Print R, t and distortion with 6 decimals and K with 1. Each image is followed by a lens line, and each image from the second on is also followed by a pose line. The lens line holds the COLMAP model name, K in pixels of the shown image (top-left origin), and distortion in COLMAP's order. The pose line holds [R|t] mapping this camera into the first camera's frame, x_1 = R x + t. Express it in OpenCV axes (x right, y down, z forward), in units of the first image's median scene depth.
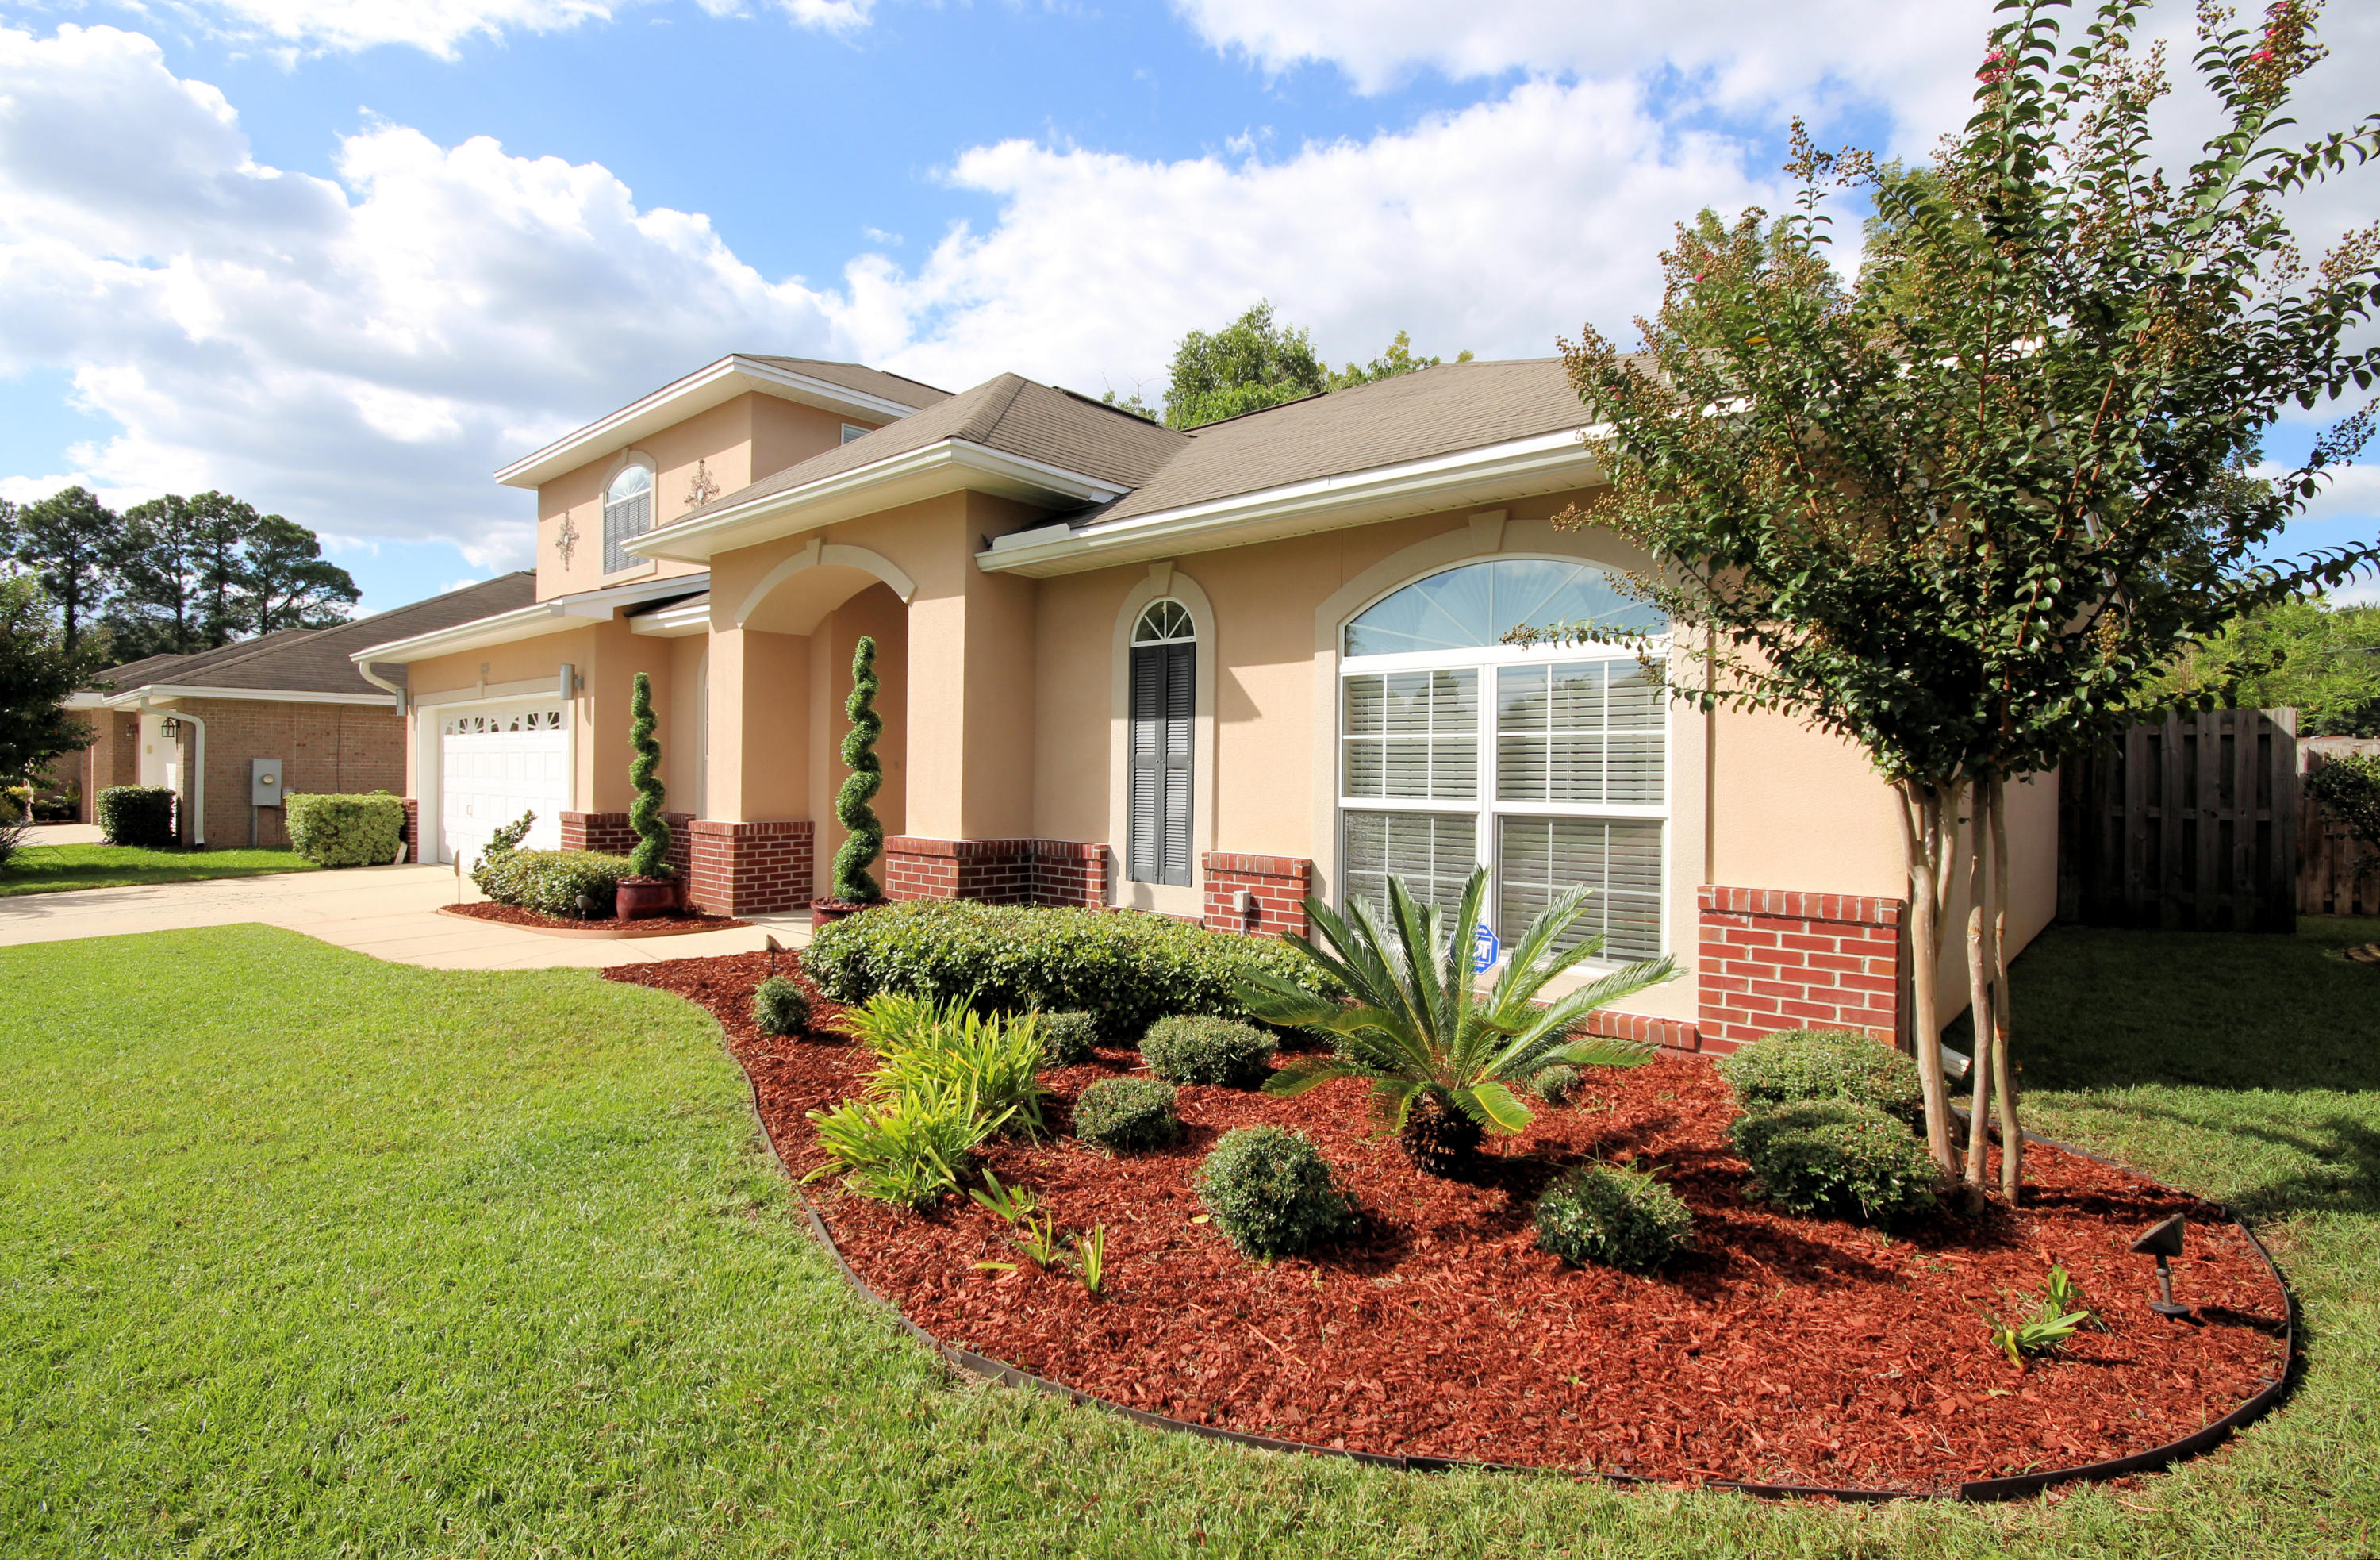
lens RADIAL K [[1125.5, 0, 1190.0], [0, 1125.5, 780.0], [0, 0, 1]] dist [-0.033896, 0.066949]
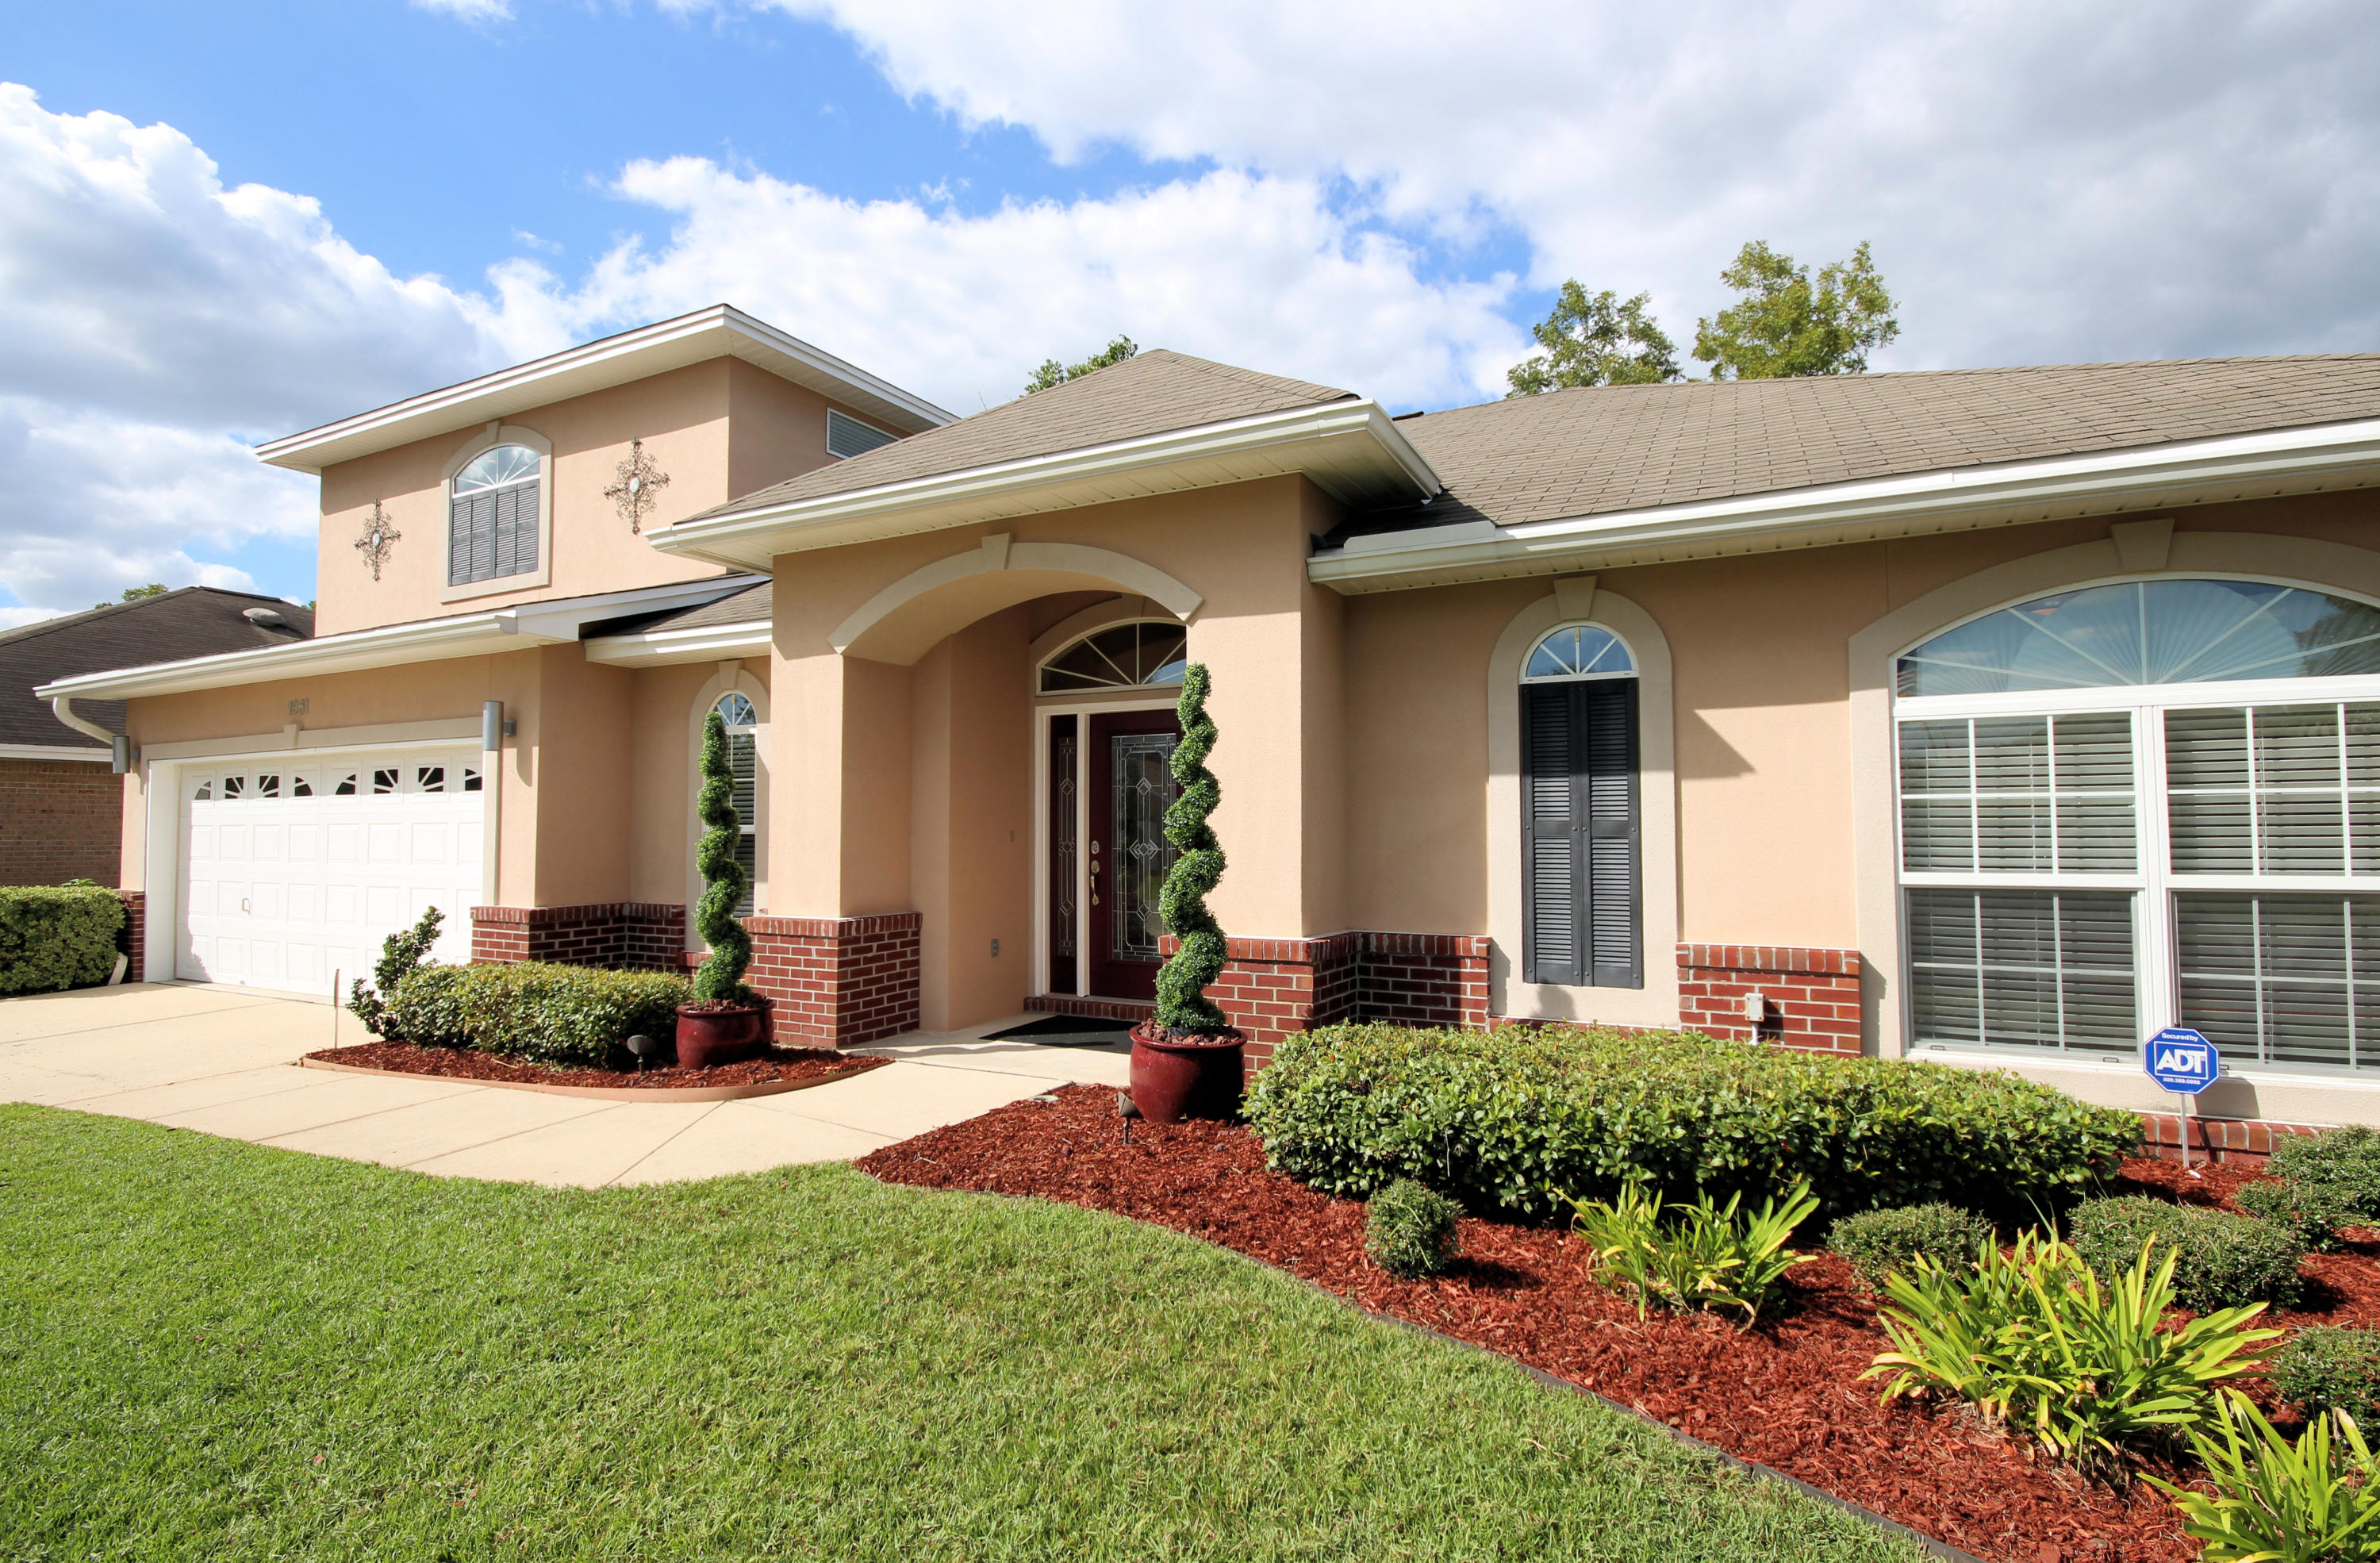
lens RADIAL K [[1157.3, 0, 1190.0], [0, 1157.3, 781.5], [0, 0, 1]] dist [-0.001327, -0.001239]
pose [[0.970005, -0.002996, 0.243068, -0.460103], [0.015245, 0.998706, -0.048527, -0.013784], [-0.242608, 0.050777, 0.968795, 0.267620]]
